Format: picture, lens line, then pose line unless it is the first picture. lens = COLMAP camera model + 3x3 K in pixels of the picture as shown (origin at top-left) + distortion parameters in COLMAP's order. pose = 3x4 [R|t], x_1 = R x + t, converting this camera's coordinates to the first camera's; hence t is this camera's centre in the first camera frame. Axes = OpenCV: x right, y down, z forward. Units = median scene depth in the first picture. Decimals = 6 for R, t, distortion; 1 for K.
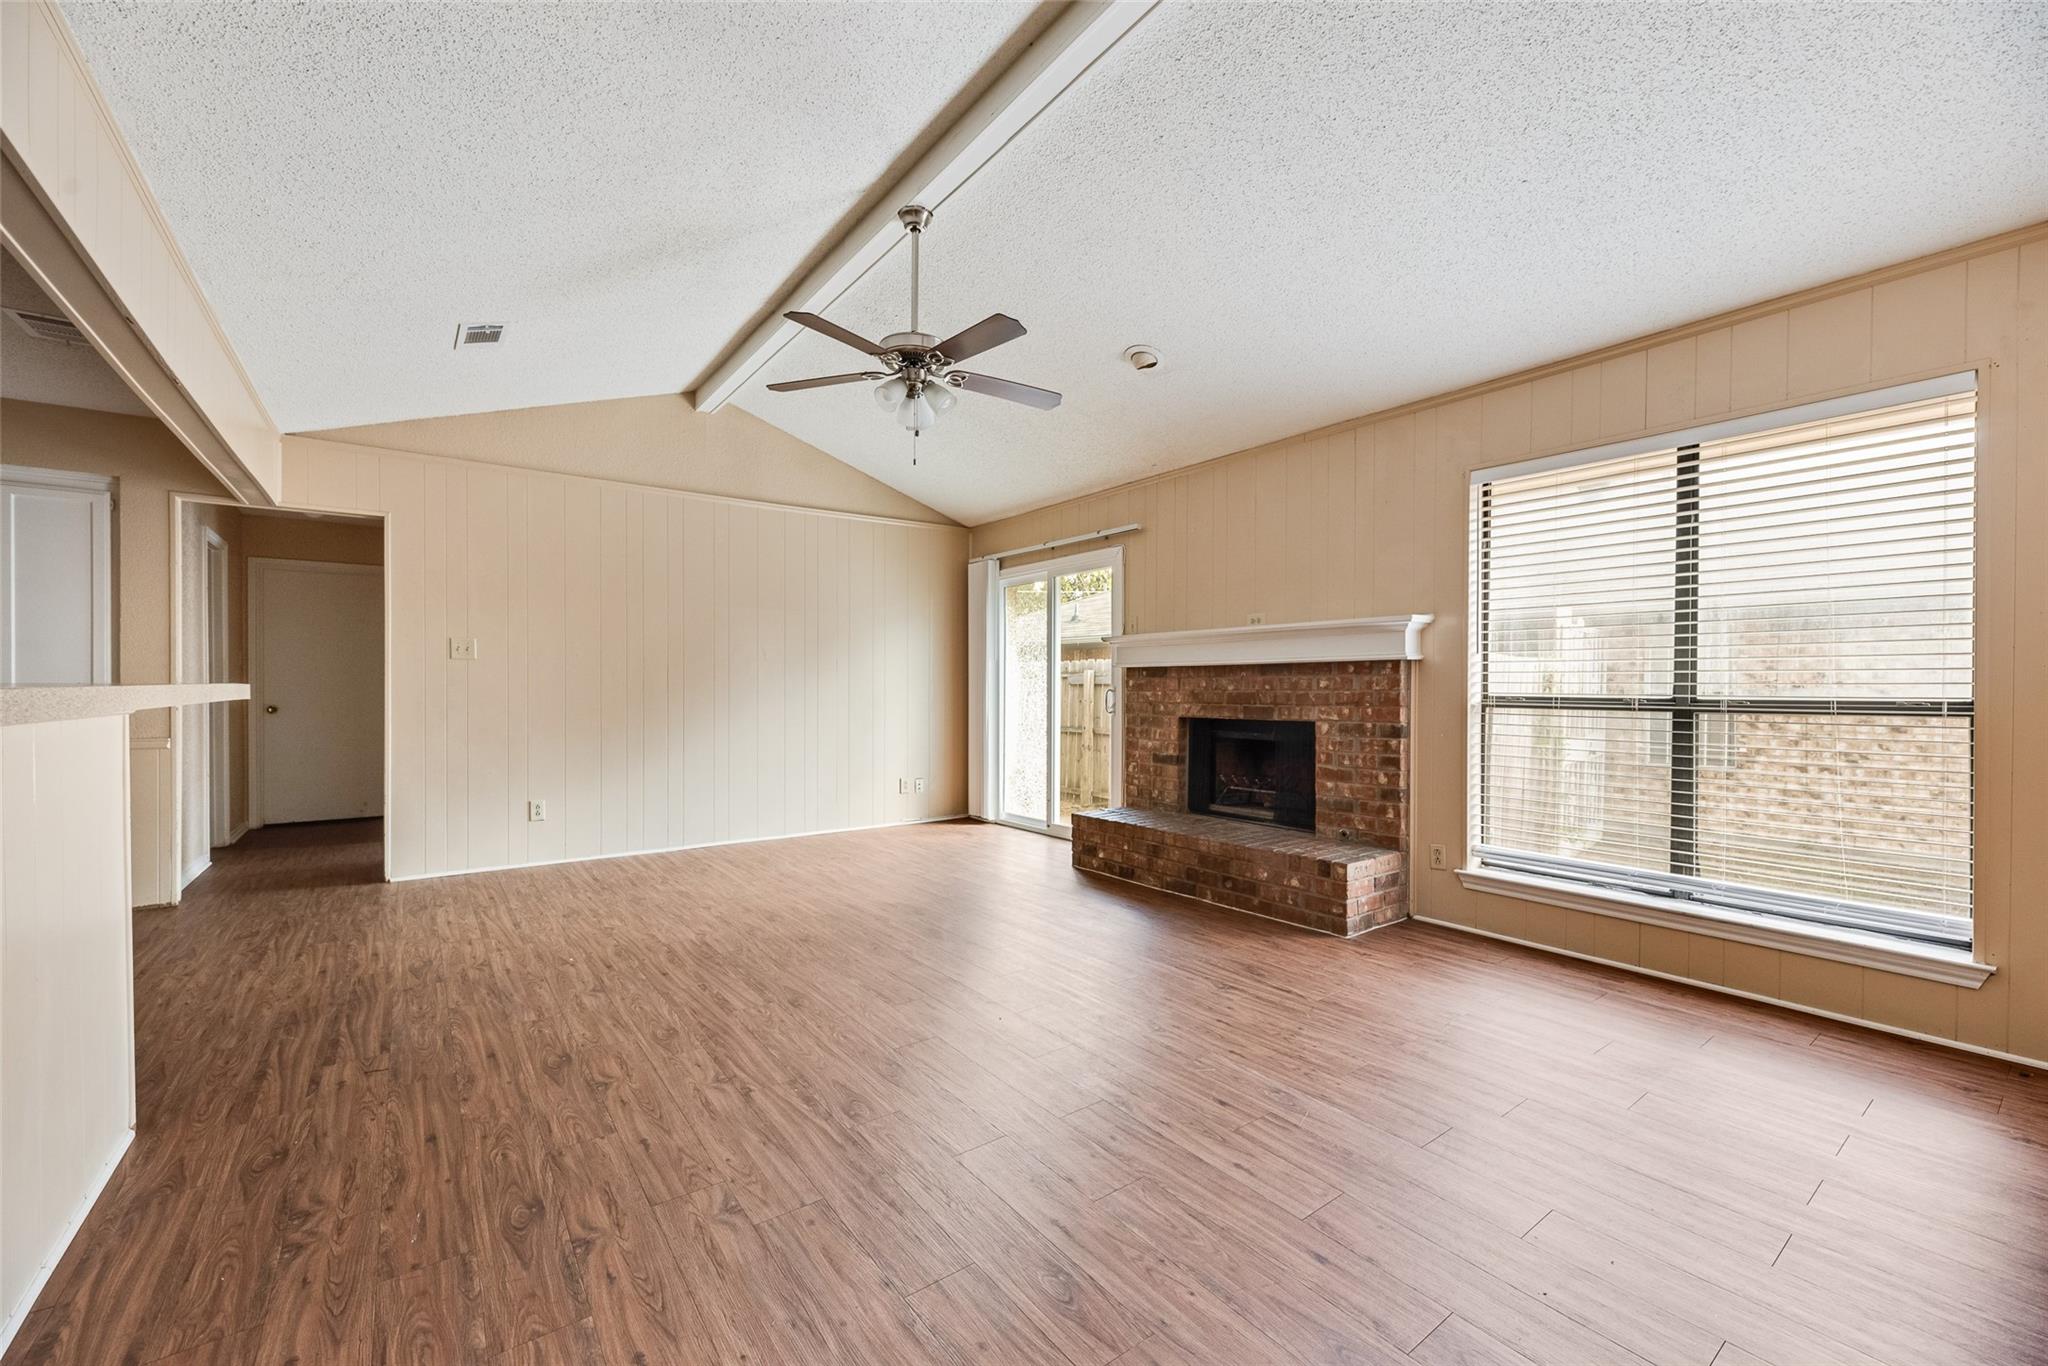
lens RADIAL K [[827.2, 0, 1031.3], [0, 827.2, 692.6], [0, 0, 1]] dist [0.002875, 0.000058]
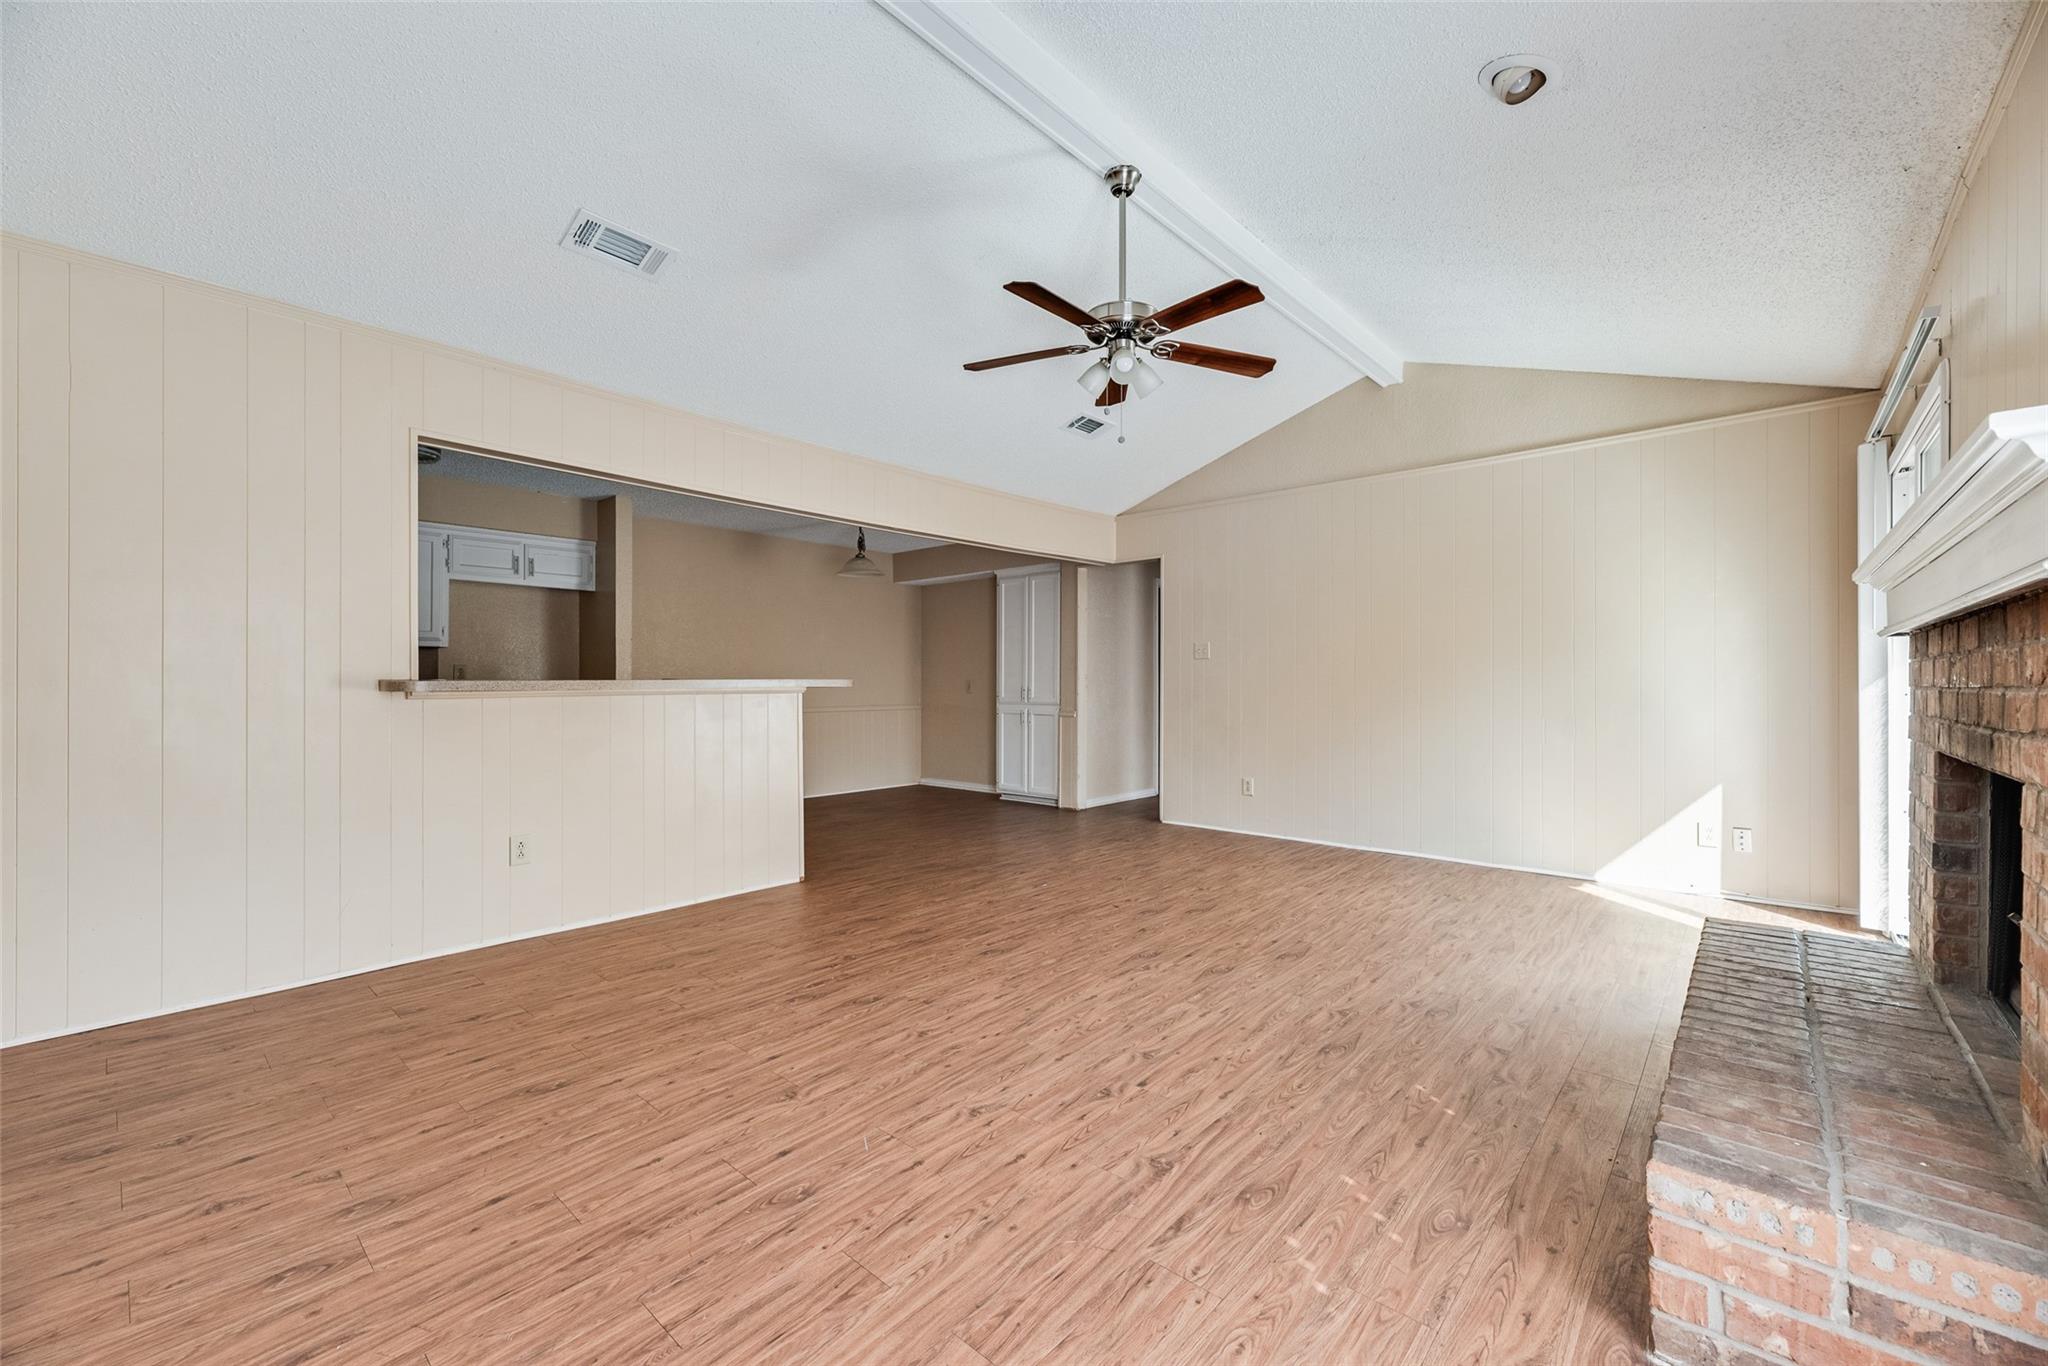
lens RADIAL K [[827.2, 0, 1013.9], [0, 827.2, 684.0], [0, 0, 1]] dist [0.002875, 0.000058]
pose [[0.187991, 0.002078, -0.982168, 0.593976], [-0.008079, 0.999967, 0.000569, -0.001237], [0.982137, 0.007828, 0.188002, 0.560875]]
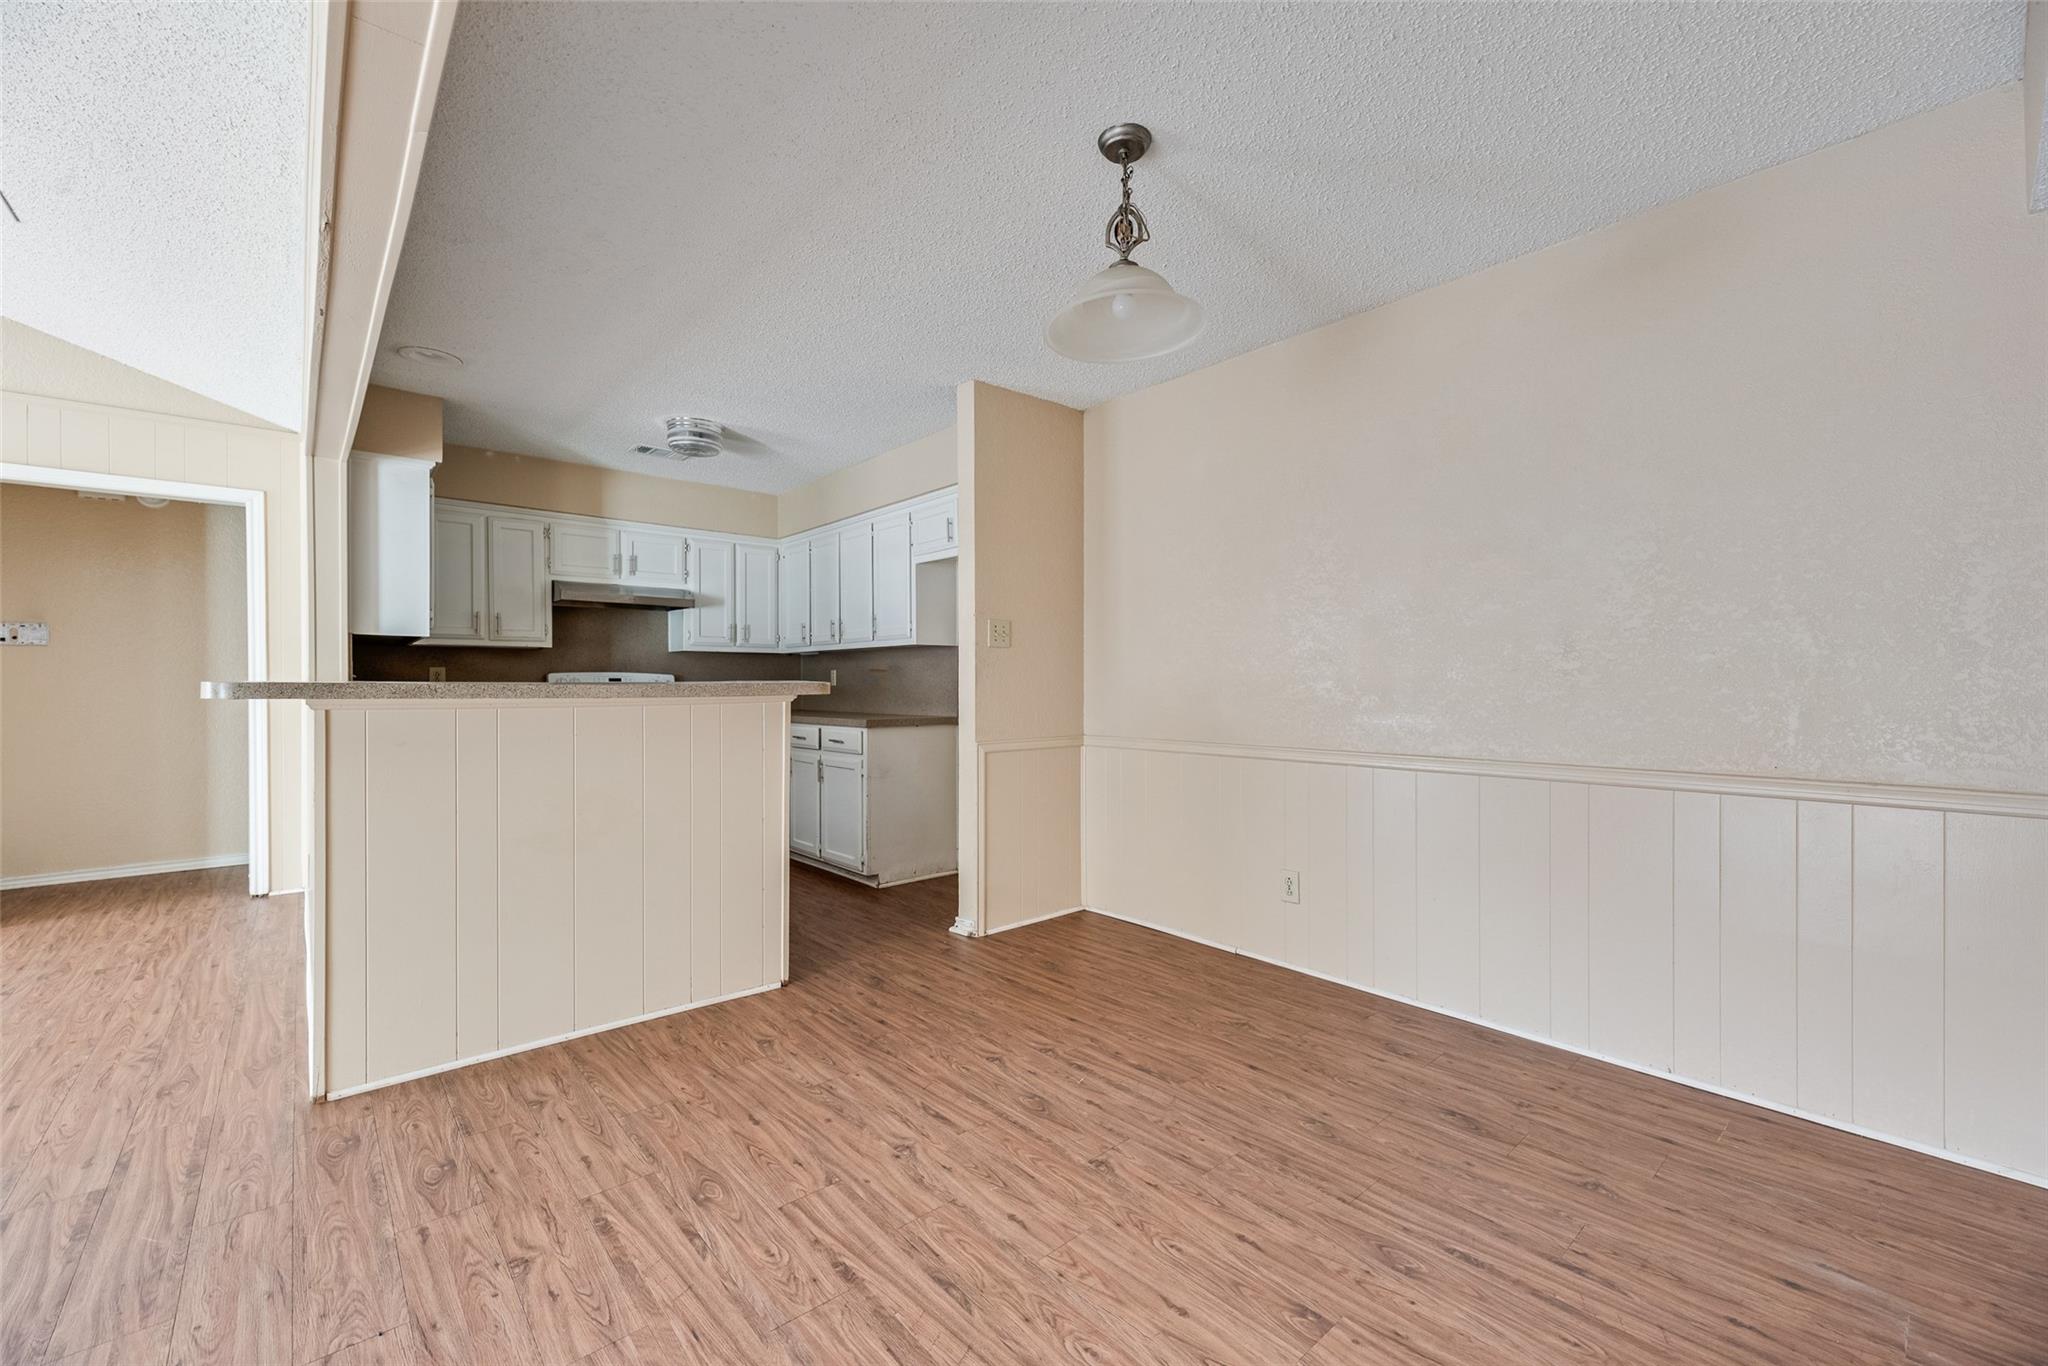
lens RADIAL K [[827.2, 0, 1023.3], [0, 827.2, 684.5], [0, 0, 1]] dist [0.002875, 0.000058]
pose [[-0.997107, 0.002311, -0.075975, -0.946322], [0.001883, 0.999982, 0.005702, -0.006481], [0.075987, 0.005542, -0.997093, 1.054493]]
